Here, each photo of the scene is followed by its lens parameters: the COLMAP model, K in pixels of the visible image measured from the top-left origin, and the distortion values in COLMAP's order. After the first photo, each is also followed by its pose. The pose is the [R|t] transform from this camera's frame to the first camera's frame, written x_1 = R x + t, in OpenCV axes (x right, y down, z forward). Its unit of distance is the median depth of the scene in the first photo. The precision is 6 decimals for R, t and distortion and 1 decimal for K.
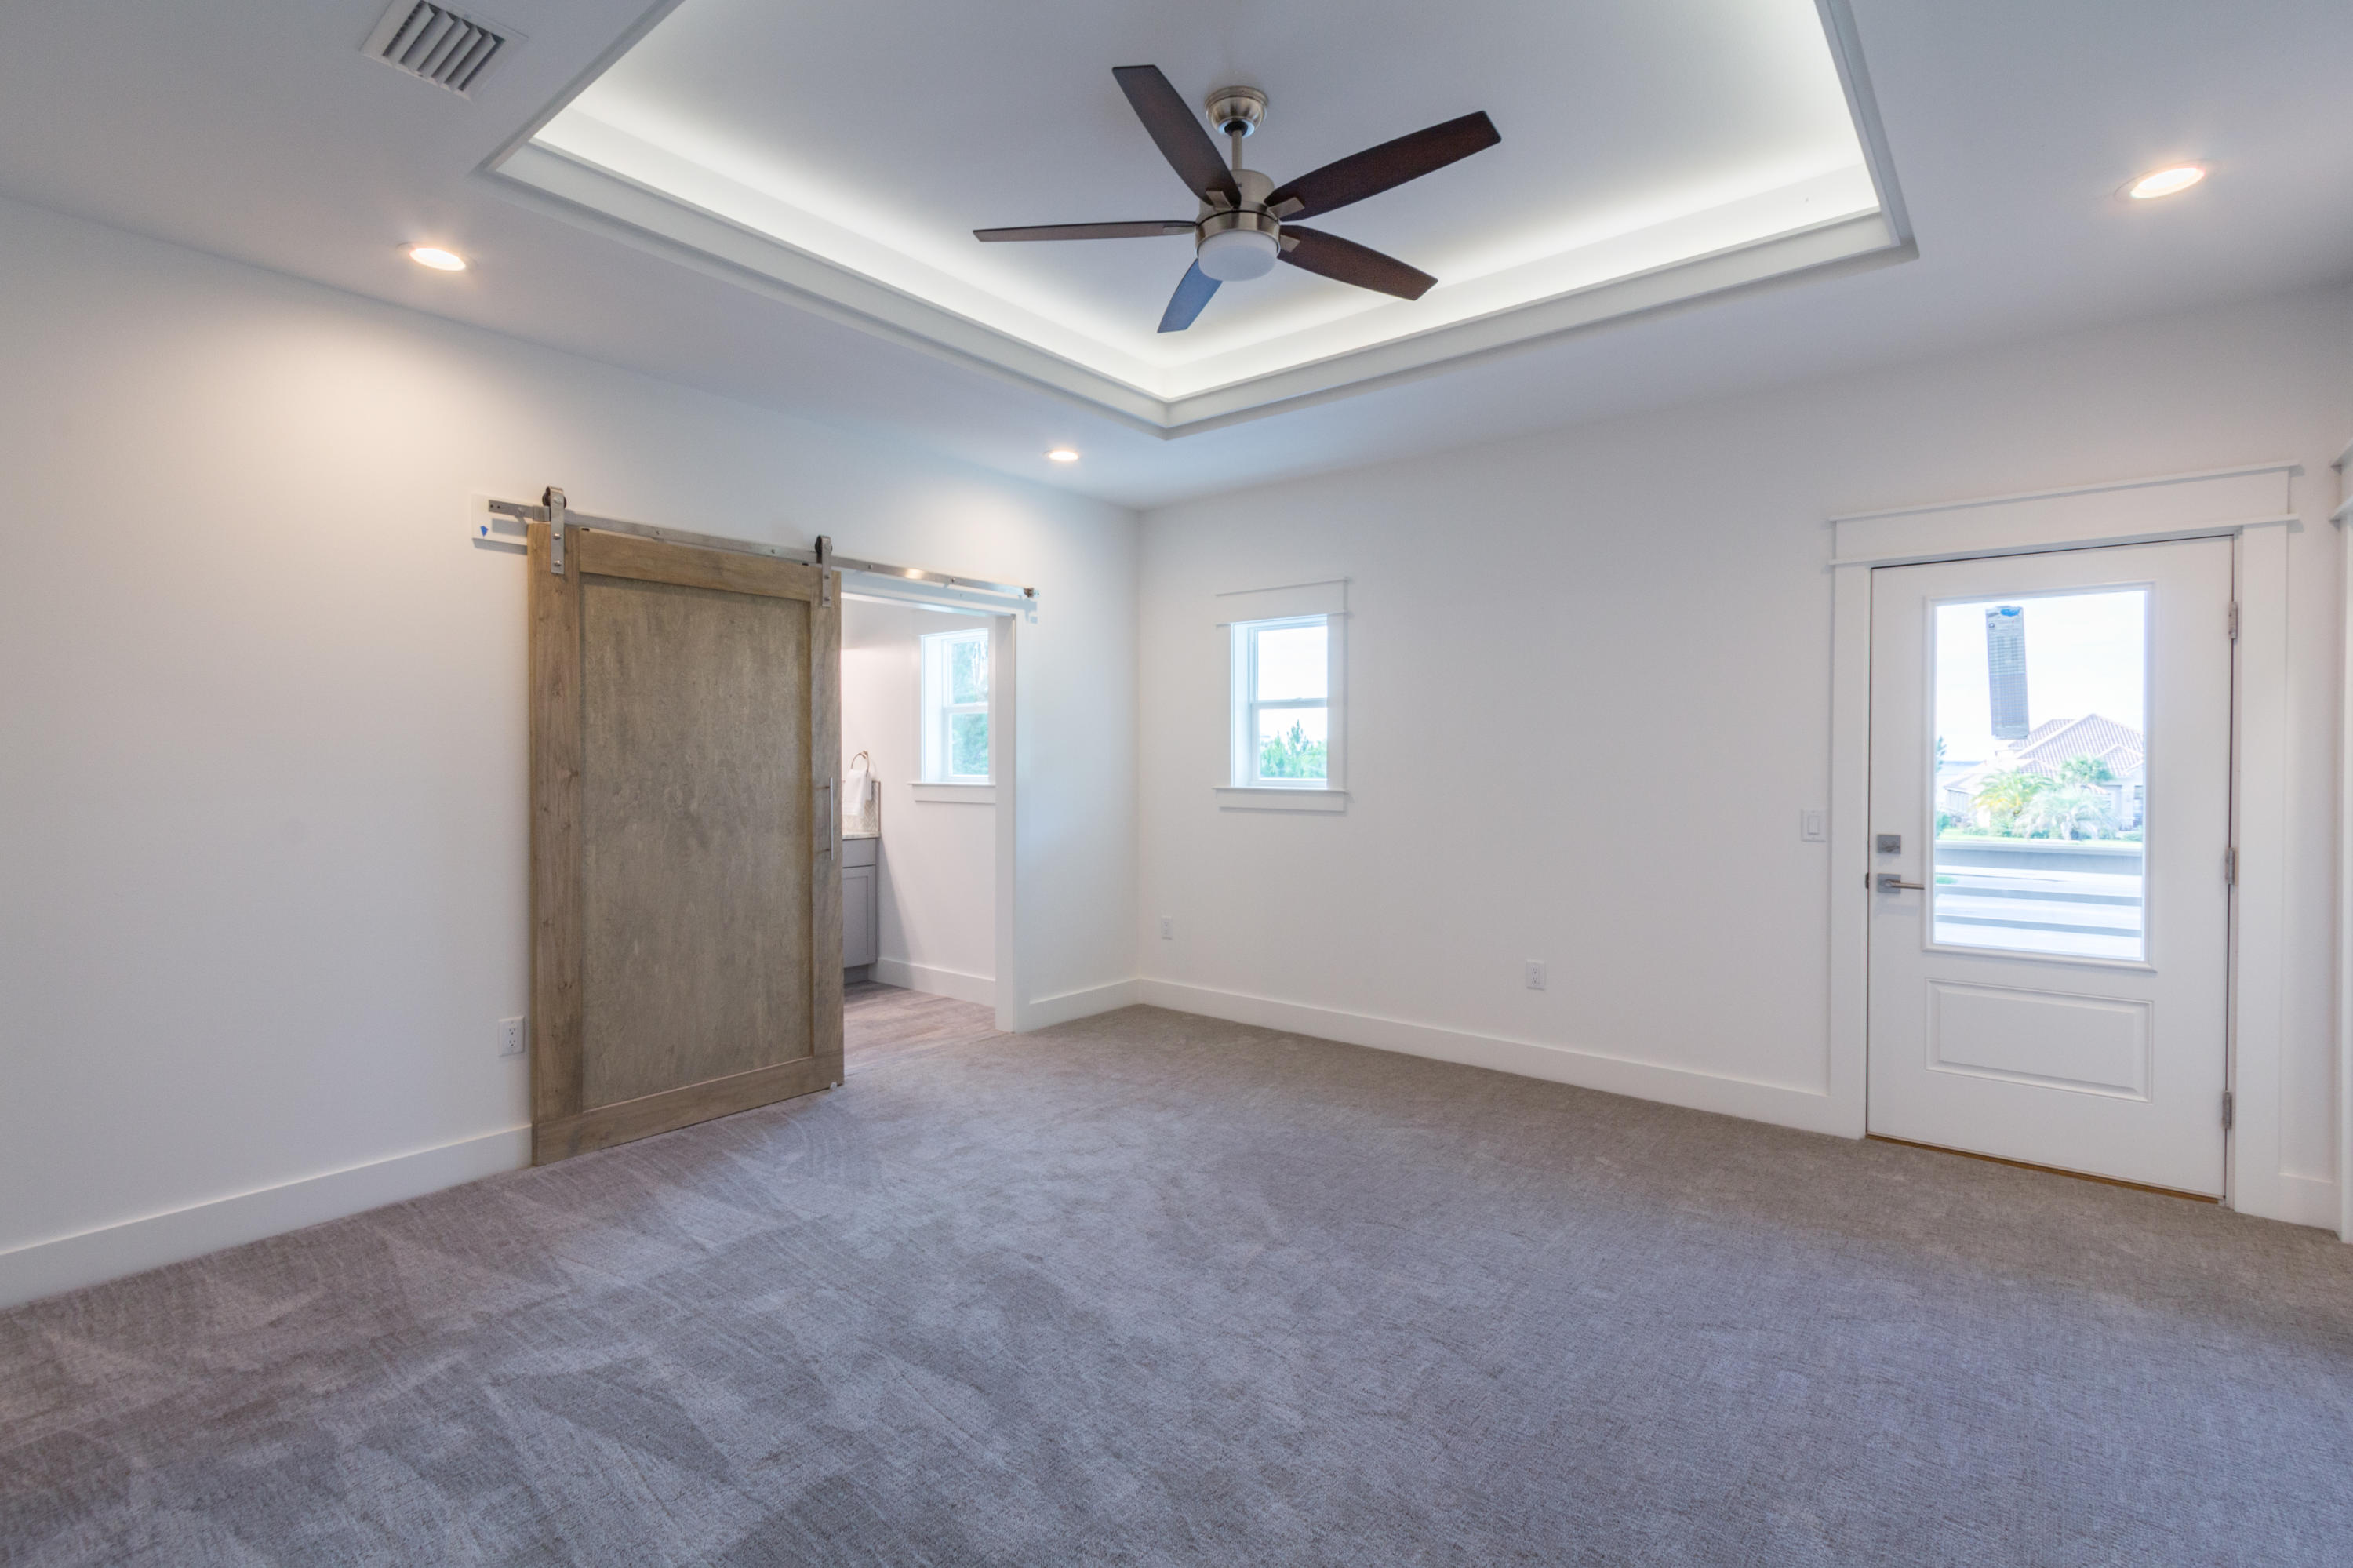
lens RADIAL K [[1069.8, 0, 1169.8], [0, 1069.8, 773.2], [0, 0, 1]] dist [0.000948, 0.000061]
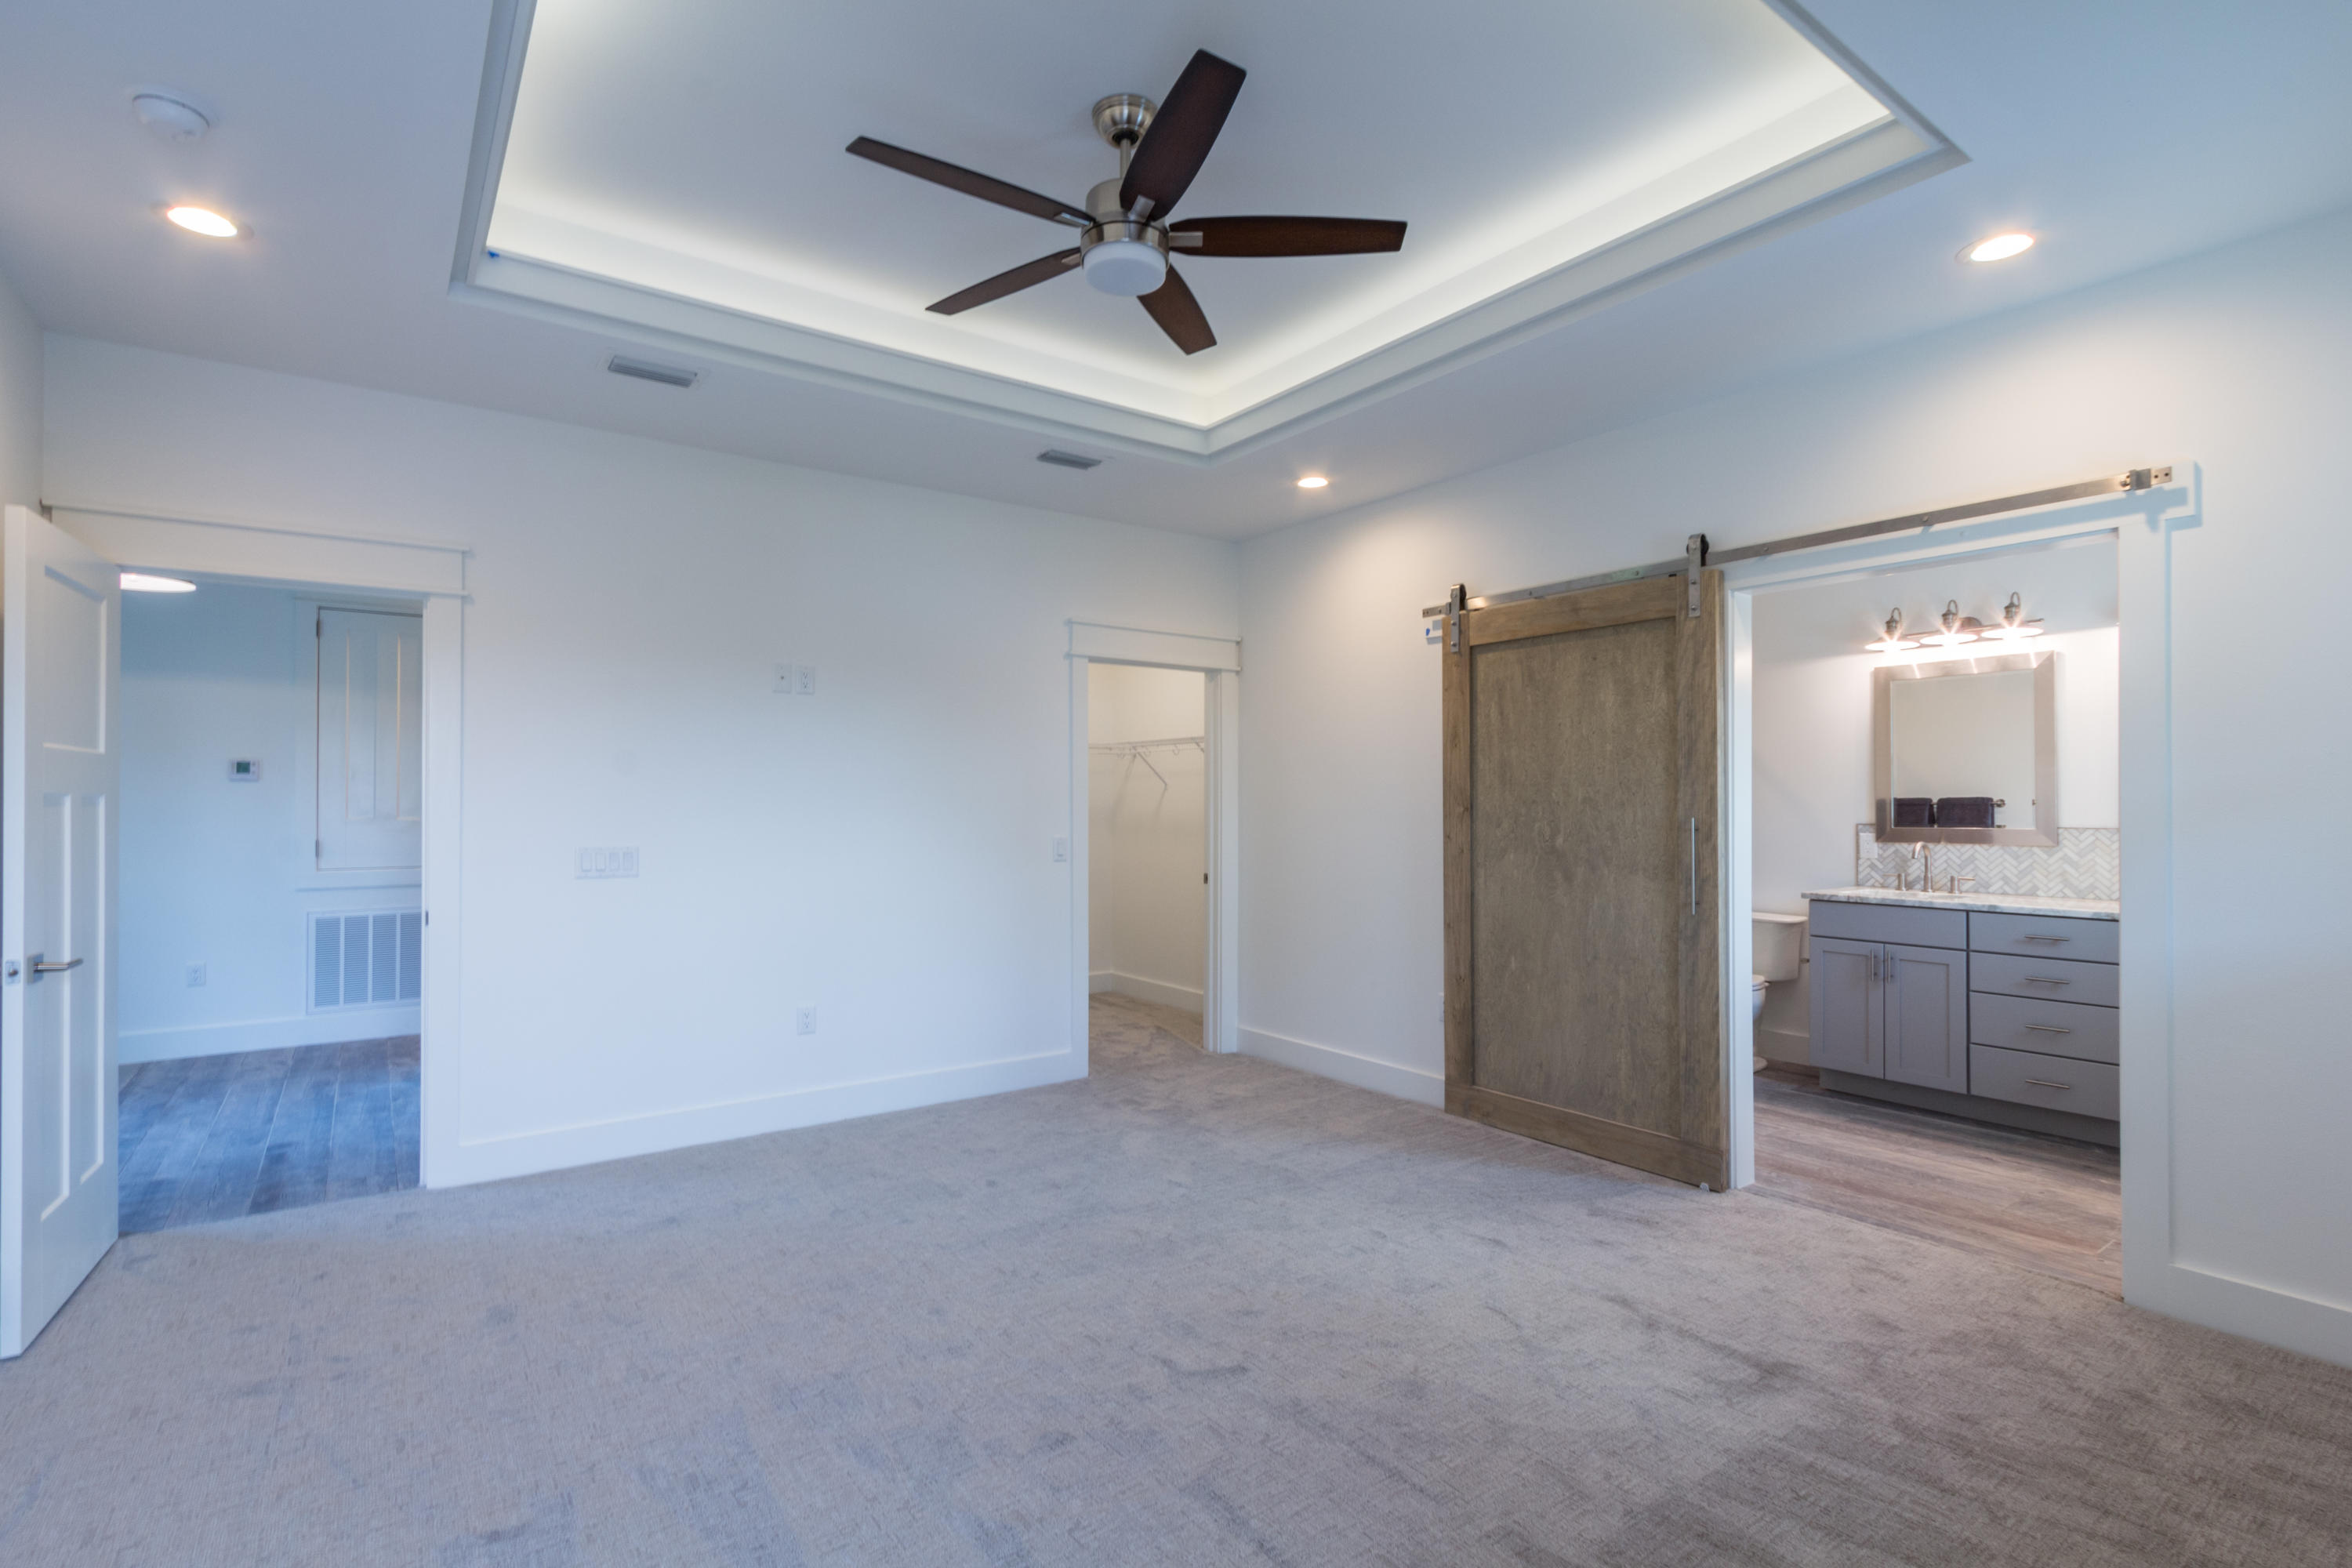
lens RADIAL K [[1100.5, 0, 1167.1], [0, 1100.5, 792.1], [0, 0, 1]] dist [0.000141, -0.000152]
pose [[-0.258438, -0.008934, -0.965987, 0.698486], [-0.010082, 0.999928, -0.006550, -0.006864], [0.965975, 0.008047, -0.258509, 0.906204]]
